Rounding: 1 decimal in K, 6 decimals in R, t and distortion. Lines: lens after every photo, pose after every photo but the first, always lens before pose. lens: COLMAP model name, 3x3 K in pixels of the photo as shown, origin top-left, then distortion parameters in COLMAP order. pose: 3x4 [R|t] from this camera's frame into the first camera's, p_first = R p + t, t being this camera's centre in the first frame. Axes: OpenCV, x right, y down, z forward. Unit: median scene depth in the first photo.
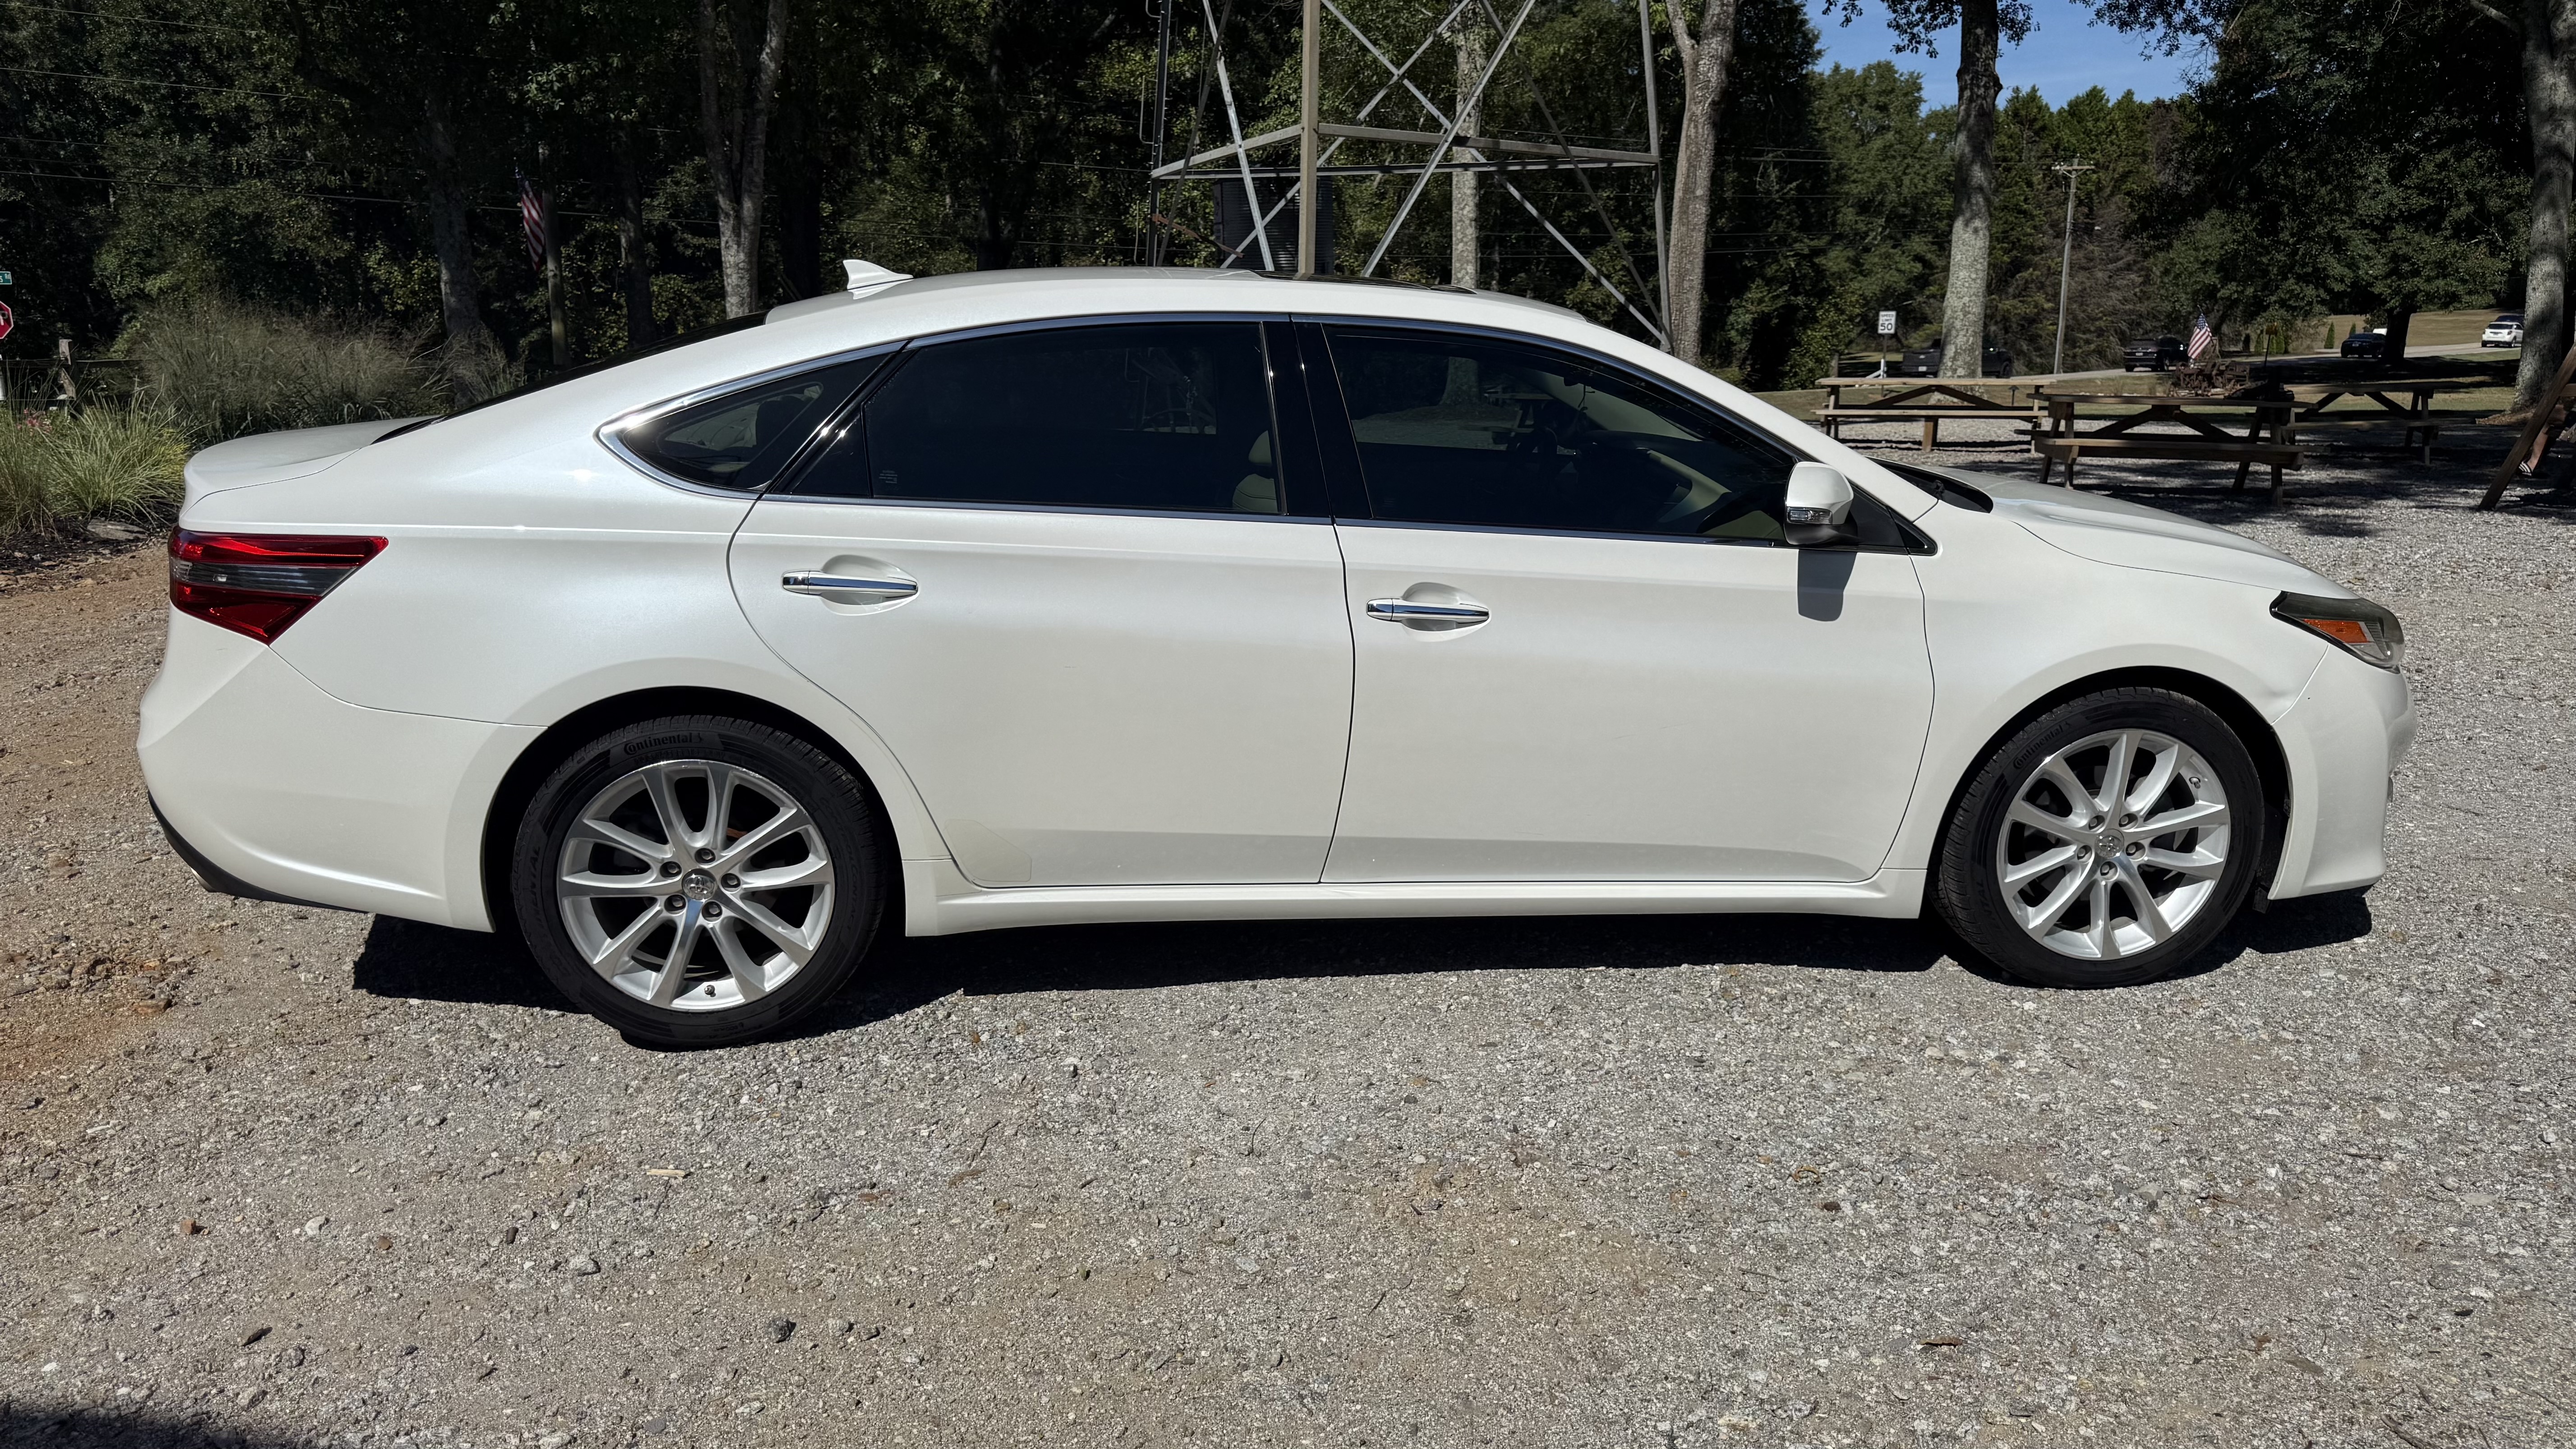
lens RADIAL K [[1865.2, 0, 1270.2], [0, 1865.2, 718.5], [0, 0, 1]] dist [0.108372, -0.138564]
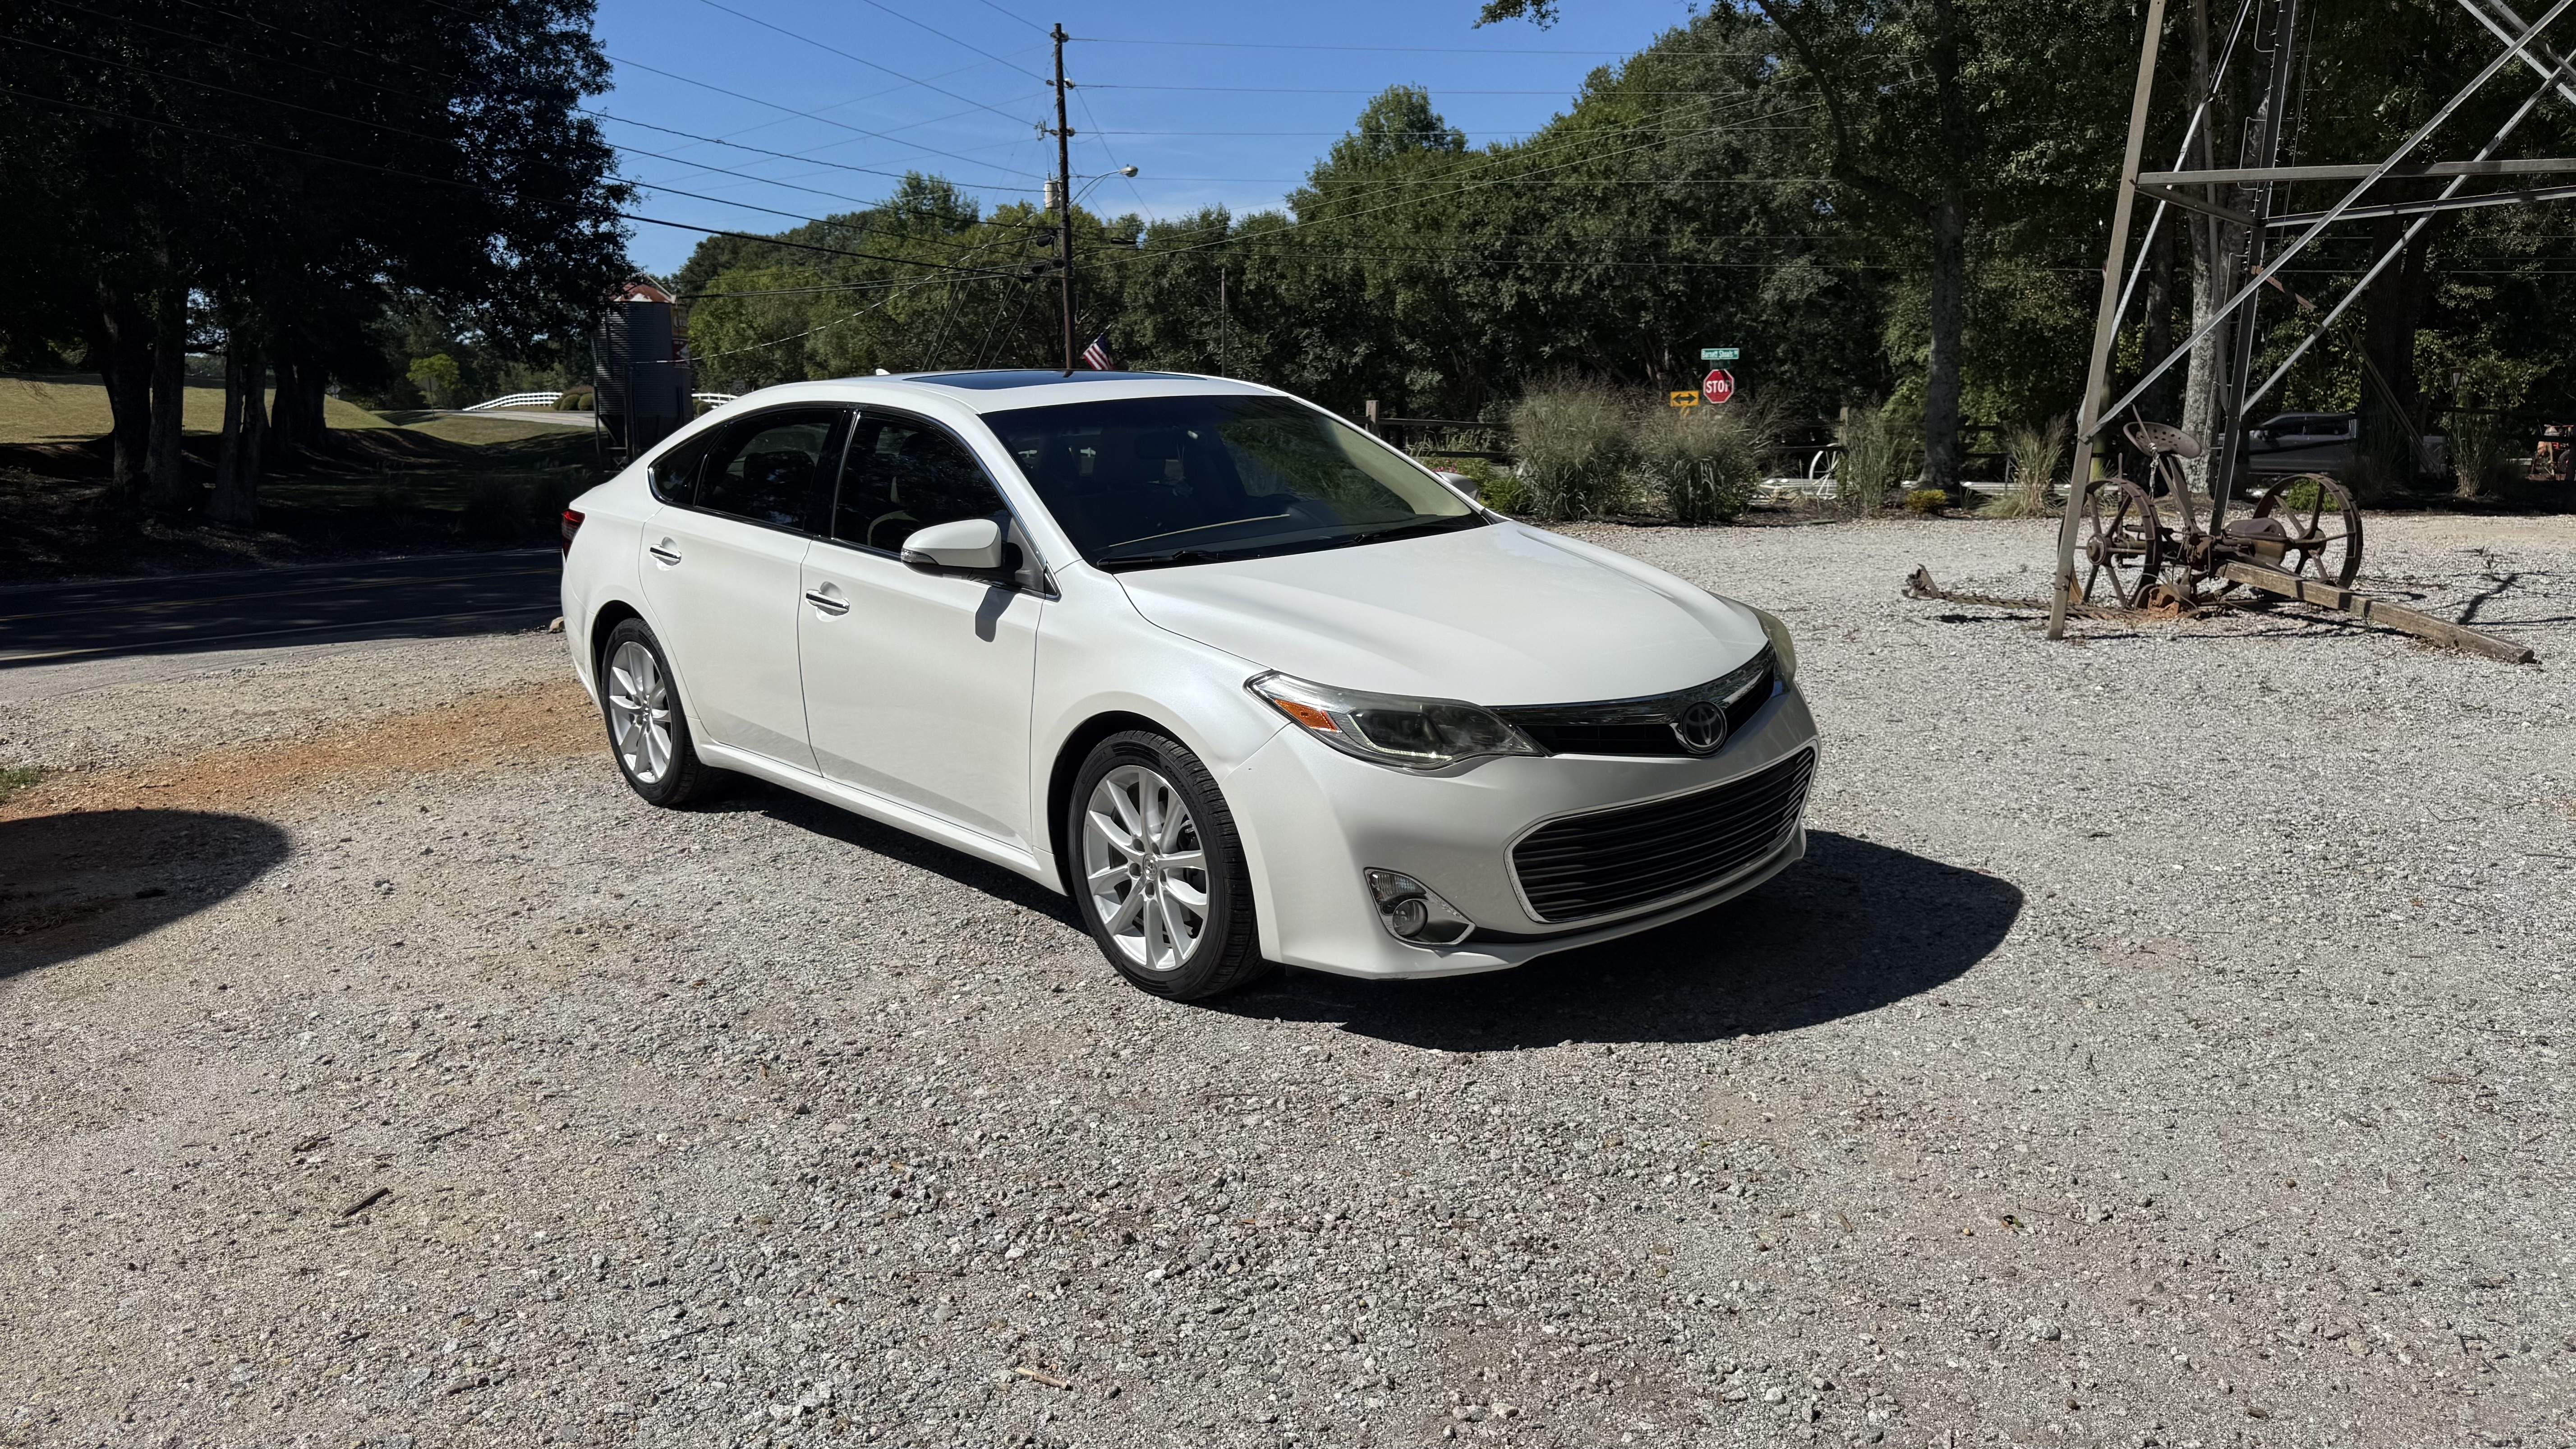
lens RADIAL K [[1865.2, 0, 1270.2], [0, 1865.2, 718.5], [0, 0, 1]] dist [0.108372, -0.138564]
pose [[0.581762, 0.143207, -0.800653, 0.120988], [-0.166984, 0.984438, 0.054746, -0.008543], [0.796033, 0.101847, 0.596622, 0.032482]]
